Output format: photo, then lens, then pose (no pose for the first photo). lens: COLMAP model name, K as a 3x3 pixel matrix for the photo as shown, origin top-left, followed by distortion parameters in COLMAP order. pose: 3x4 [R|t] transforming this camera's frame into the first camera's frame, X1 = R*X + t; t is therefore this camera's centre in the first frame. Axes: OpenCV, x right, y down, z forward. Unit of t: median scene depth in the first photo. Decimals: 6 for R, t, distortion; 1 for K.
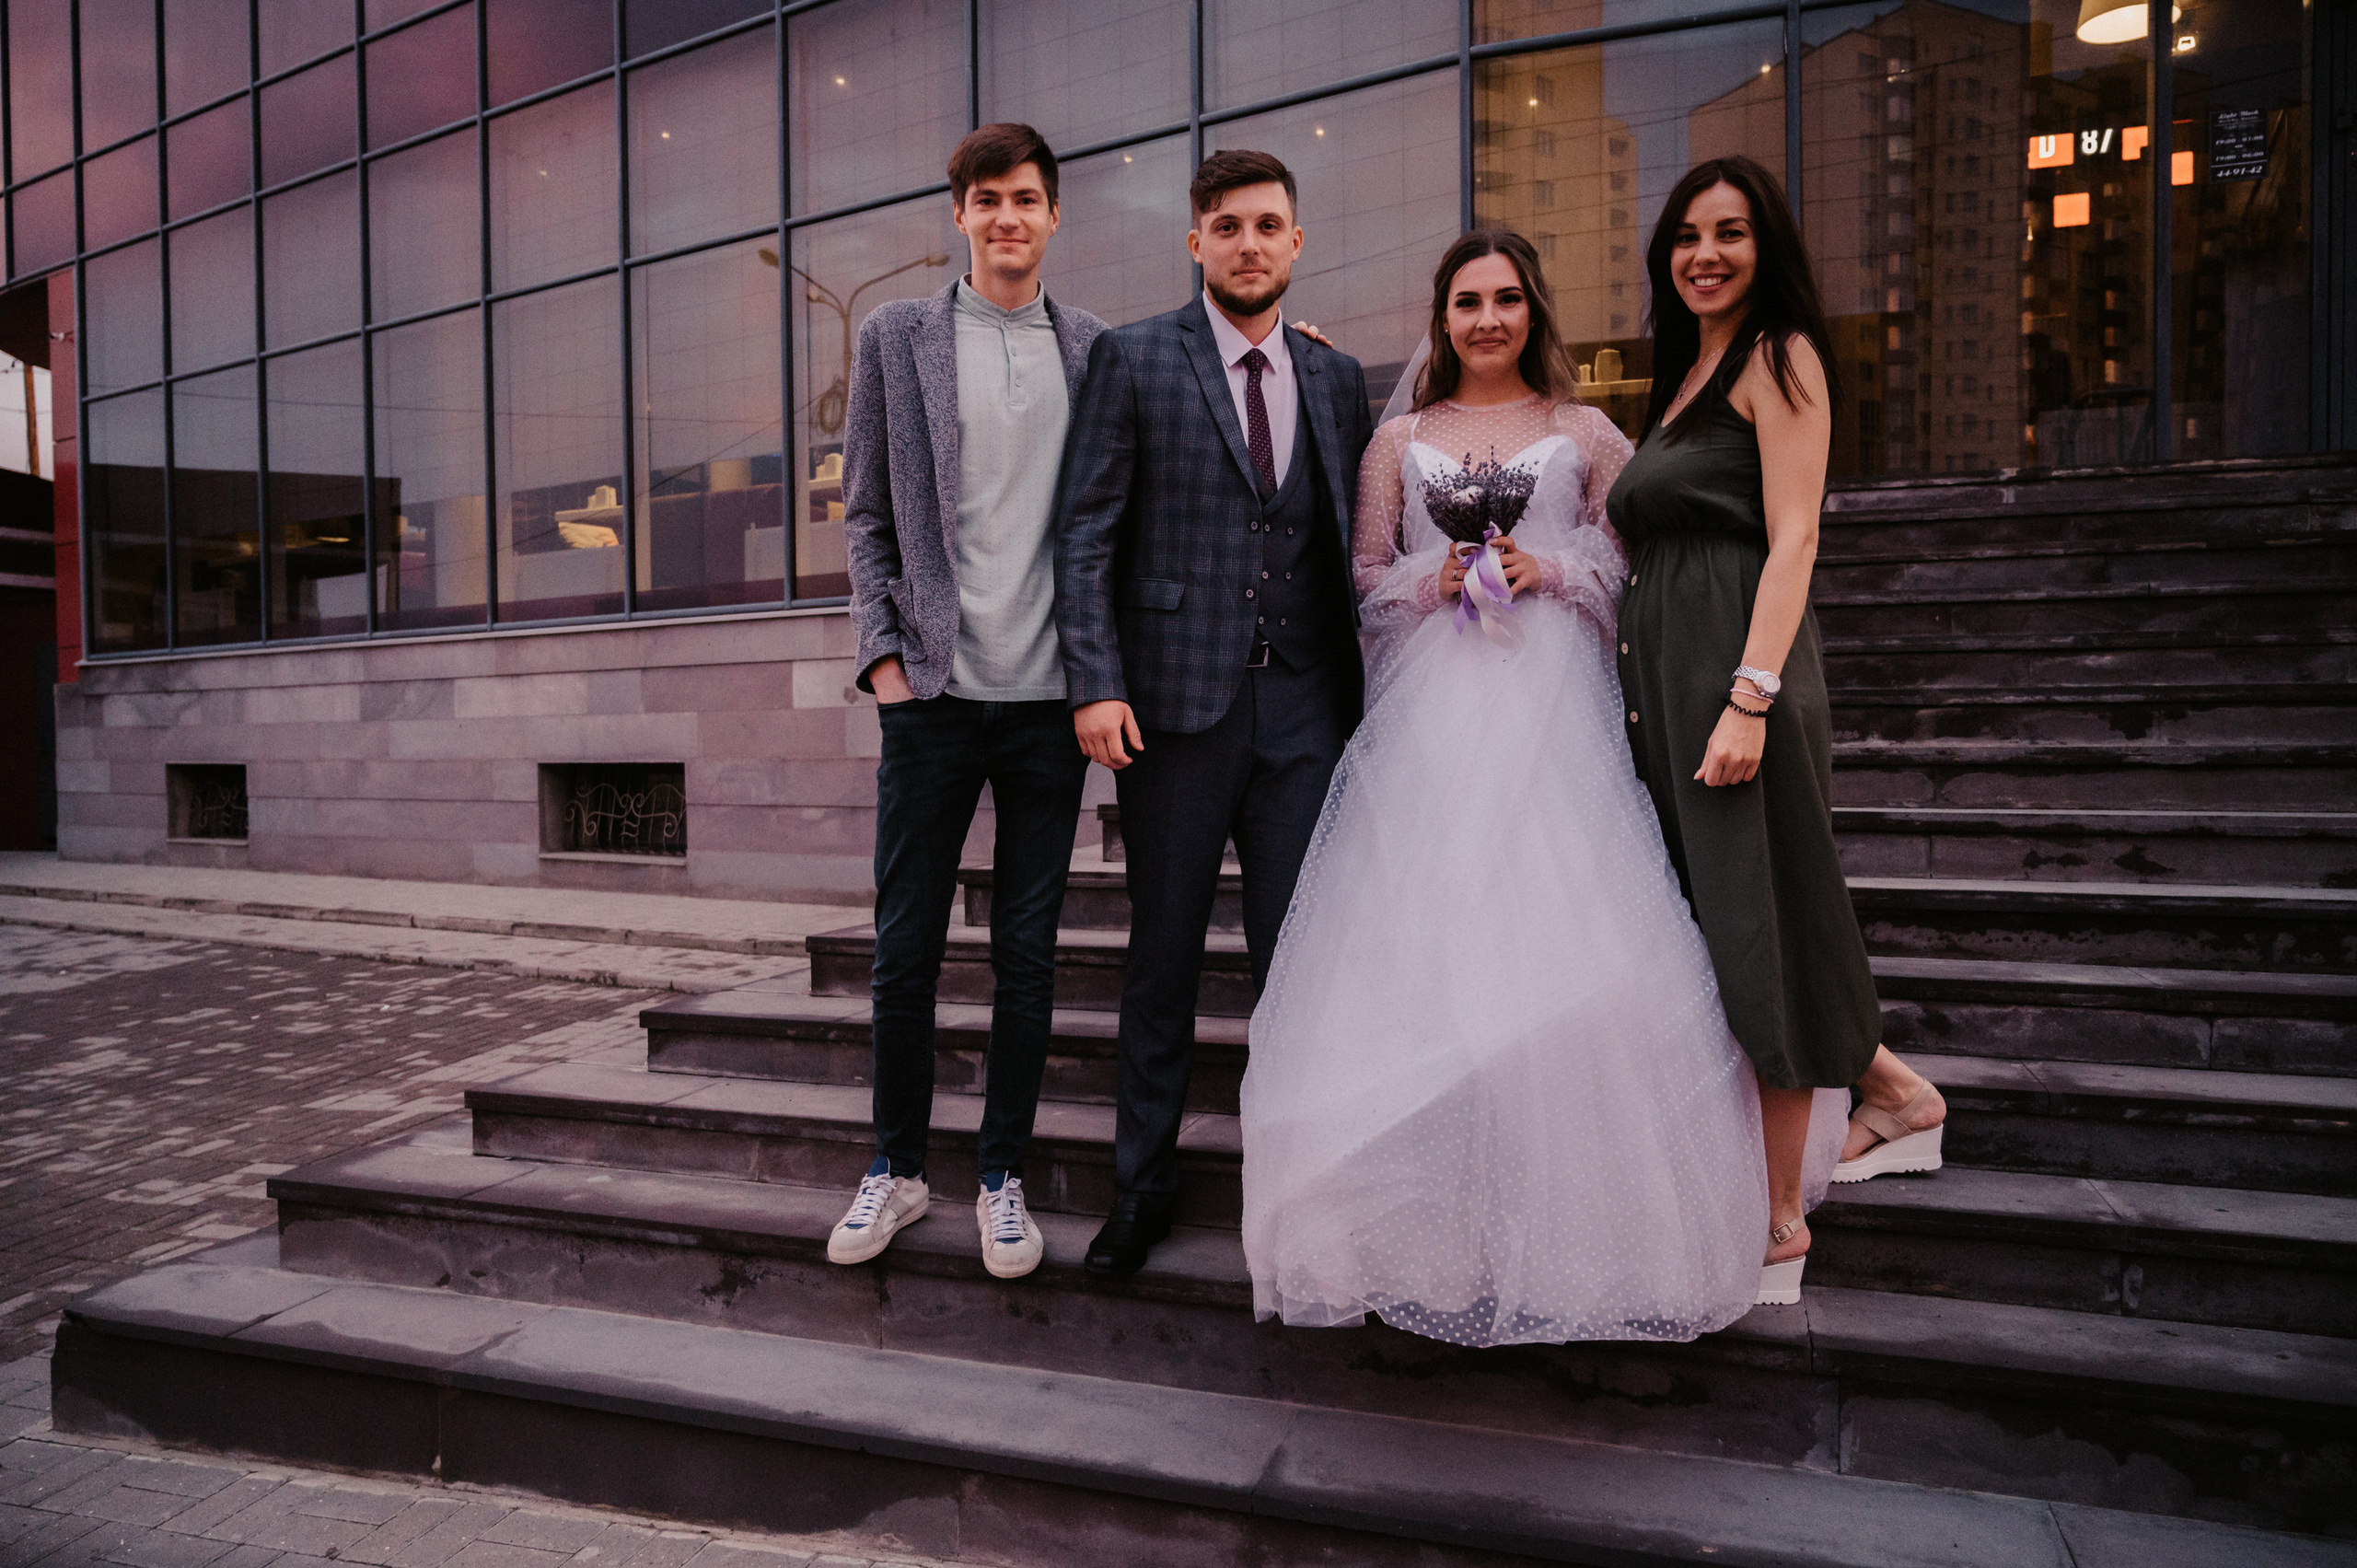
lens RADIAL K [[1602.5, 0, 1169.8], [0, 1602.5, 783.7], [0, 0, 1]] dist [-0.002603, 0.001650]
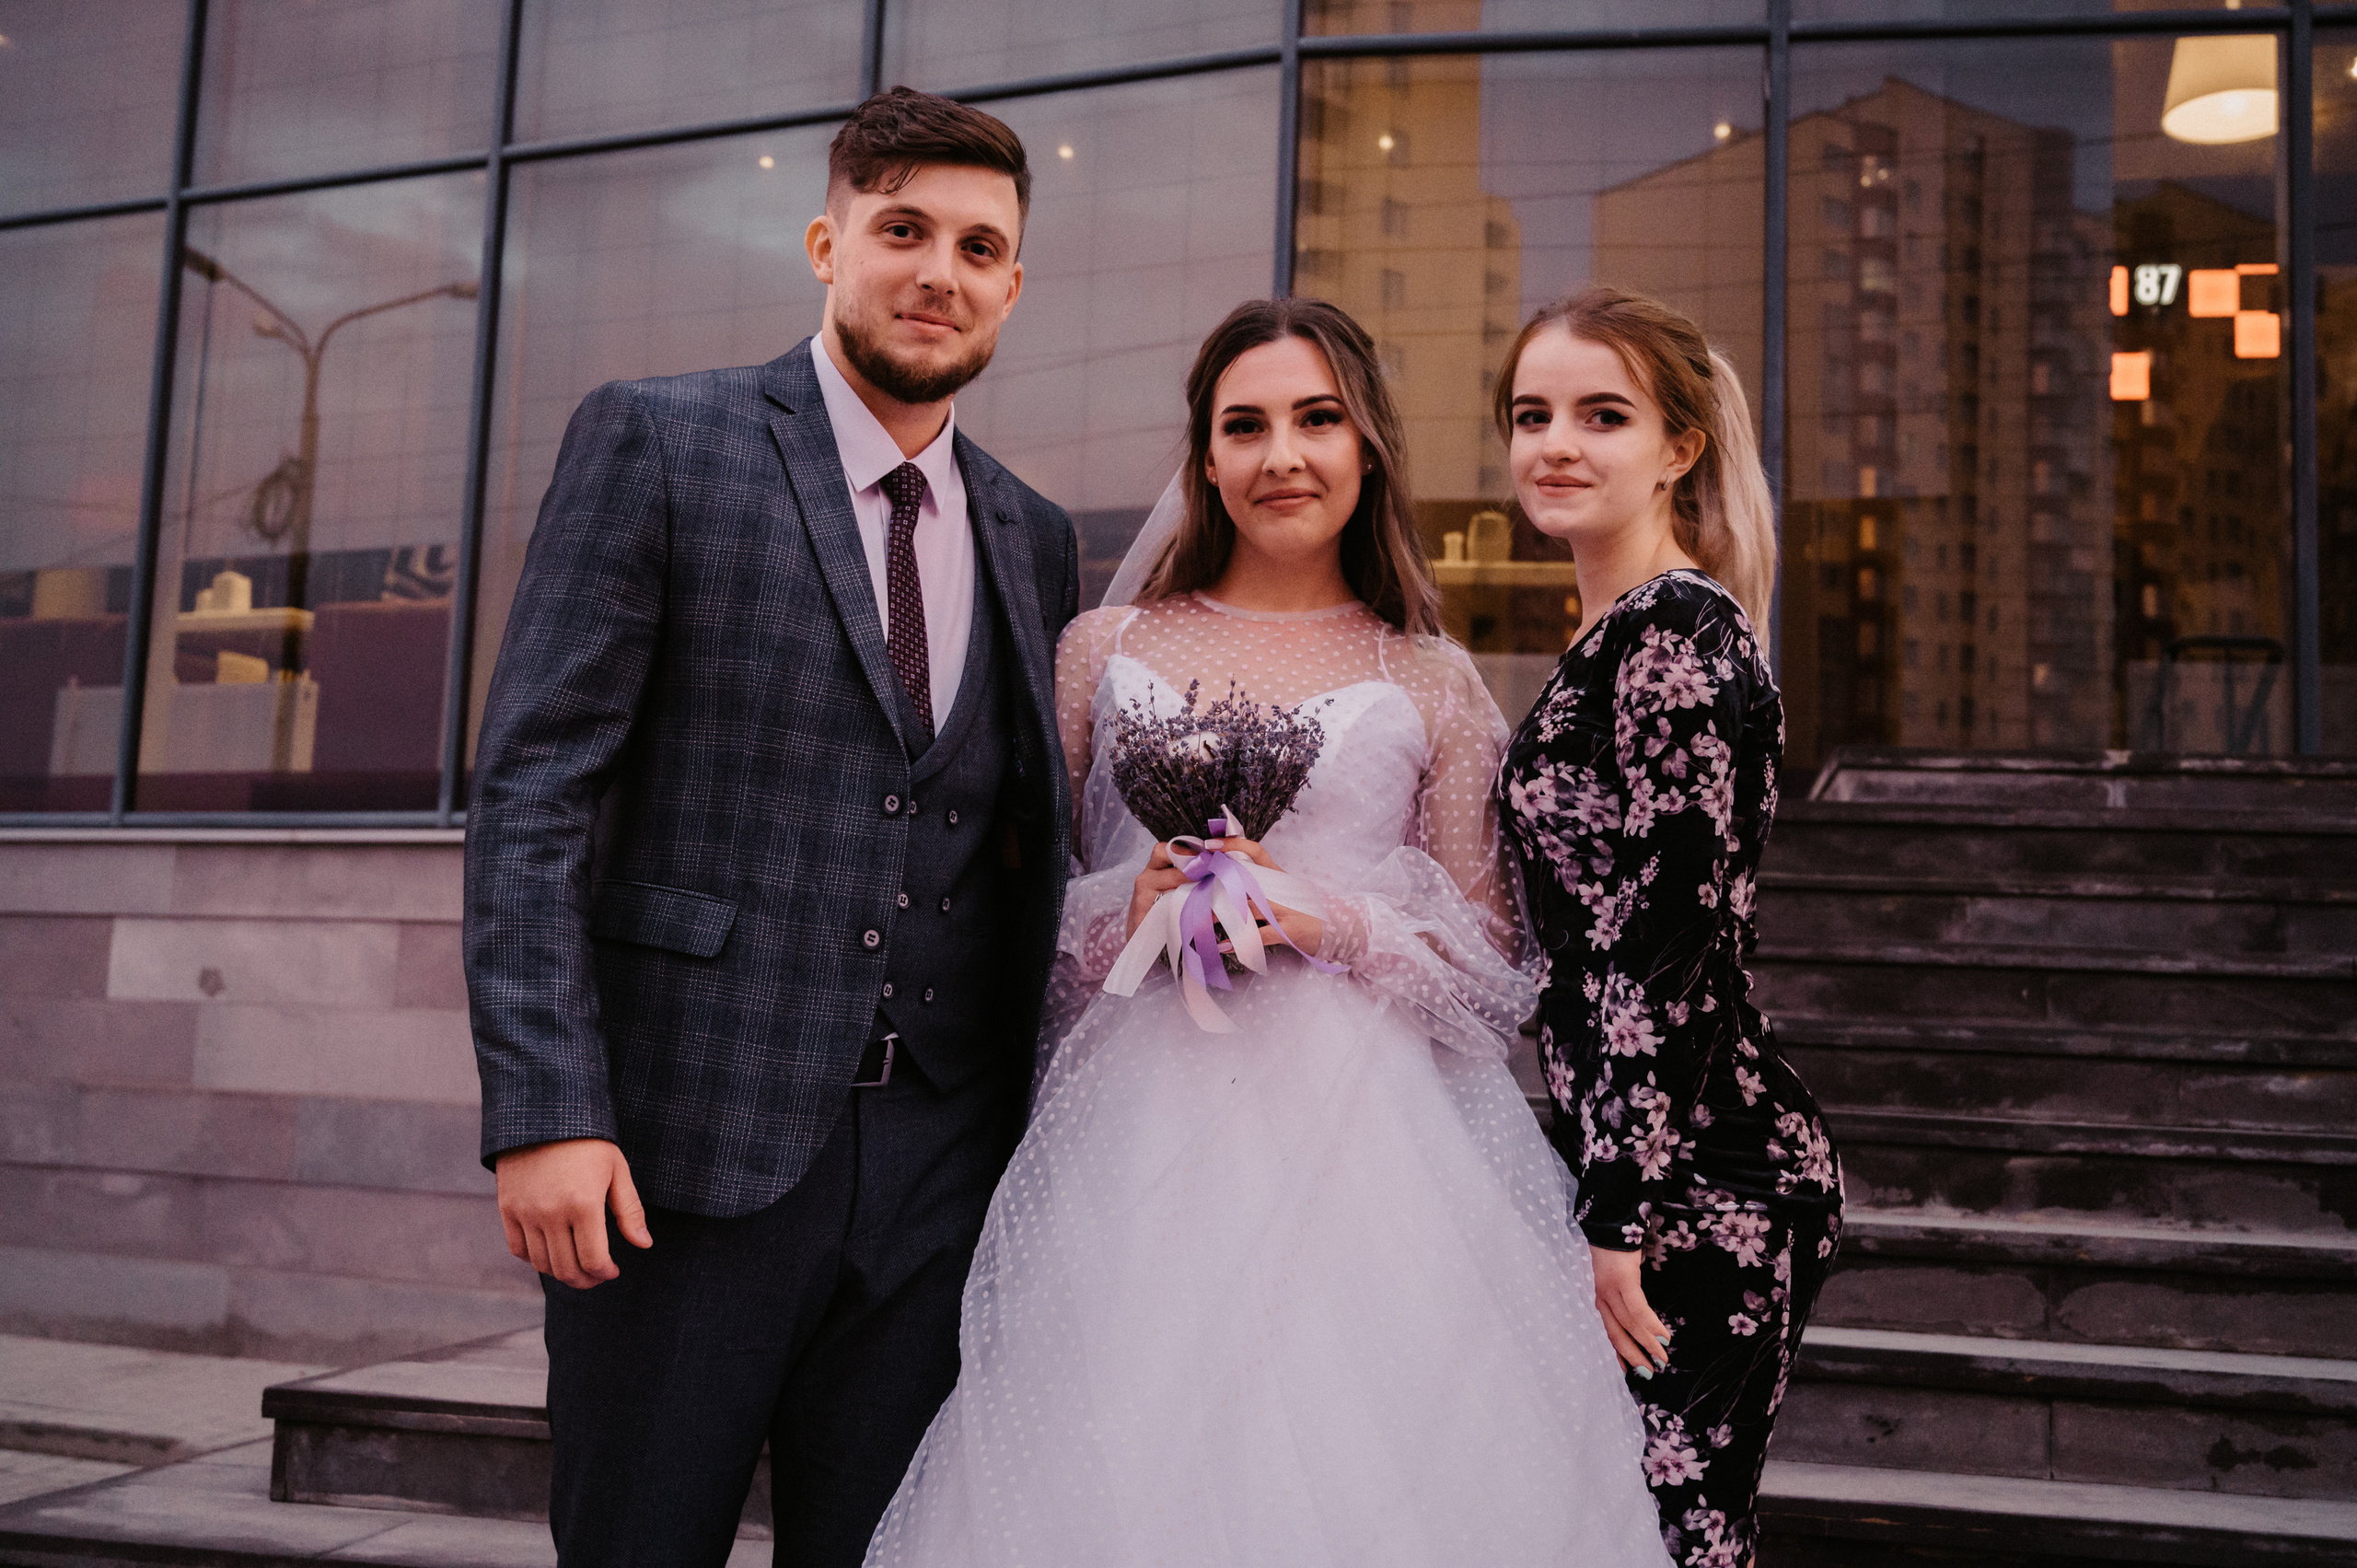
lens RADIAL K [[2376.1, 0, 1179.6], [0, 2376.1, 784.4], [0, 0, 1]] dist [0.002920, 0.006387]
pose [[0.986761, 0.067449, 0.147489, 0.032335], [-0.046886, 0.989225, -0.138696, -0.046282], [-0.155255, 0.129944, 0.979291, 0.181320]]
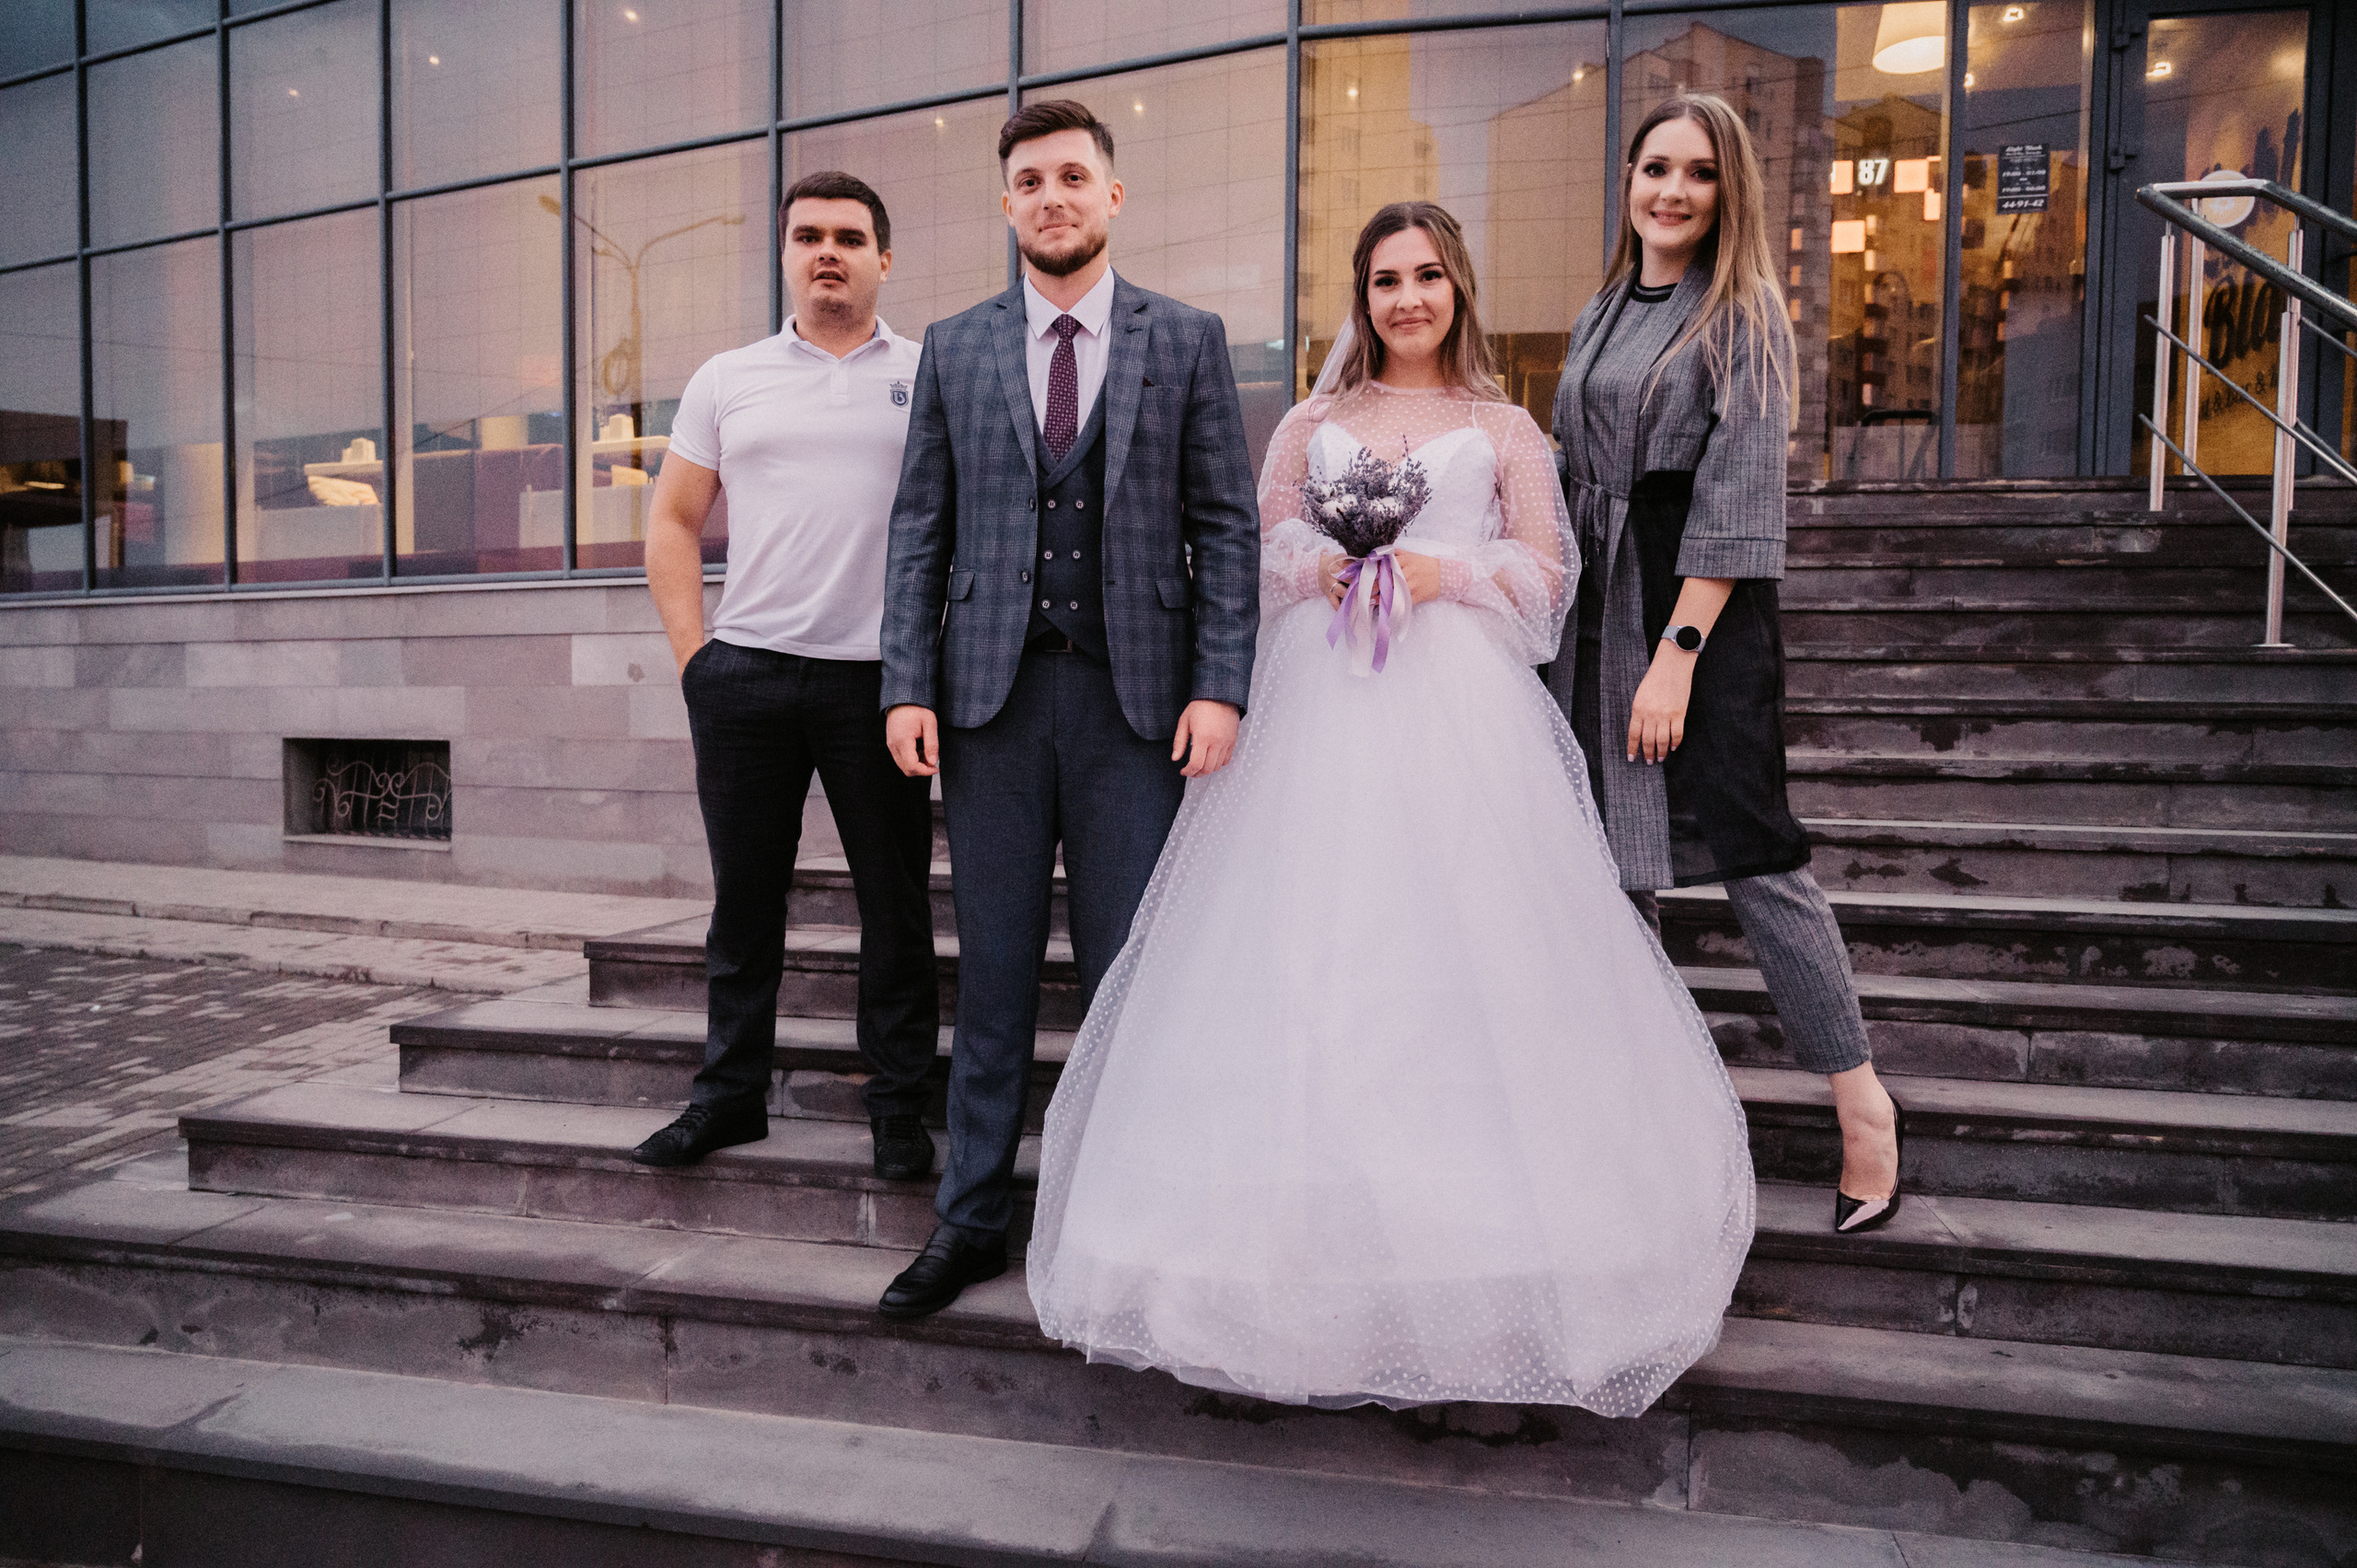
lens RADIAL K [[1589.6, 0, 1176.9], [0, 1589.6, 800.6], [0, 0, 1]] dist [-0.003611, 0.000944]
pose [[0.990986, 0.014138, 0.133217, -0.014309], [-0.016918, 0.999662, 0.019759, -0.007745], [-0.132892, -0.021835, 0.990890, 0.060783]]
